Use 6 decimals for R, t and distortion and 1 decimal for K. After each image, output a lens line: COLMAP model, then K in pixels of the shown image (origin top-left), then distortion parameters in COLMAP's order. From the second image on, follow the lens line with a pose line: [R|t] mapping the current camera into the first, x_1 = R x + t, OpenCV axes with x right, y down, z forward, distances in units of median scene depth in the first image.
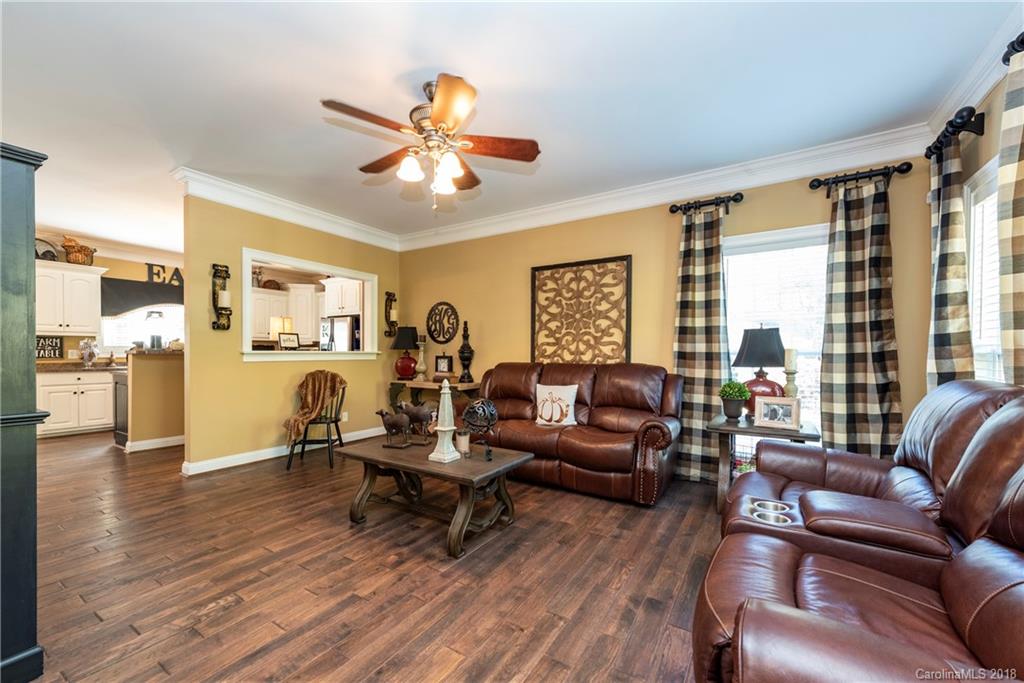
lens RADIAL K [[407.0, 0, 504.6], [0, 407.0, 355.8], [0, 0, 1]] dist [0.002309, 0.000052]
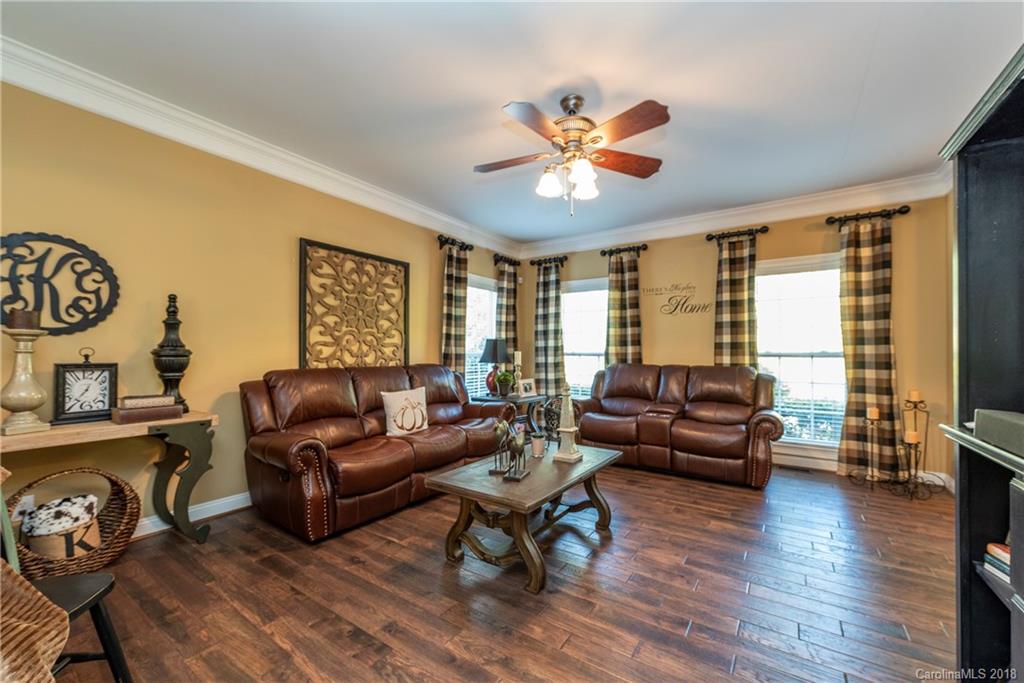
lens RADIAL K [[407.0, 0, 511.0], [0, 407.0, 344.7], [0, 0, 1]] dist [0.002309, 0.000052]
pose [[0.027458, 0.018999, 0.999442, -0.679686], [0.008220, 0.999781, -0.019231, -0.009348], [-0.999589, 0.008743, 0.027296, 0.634981]]
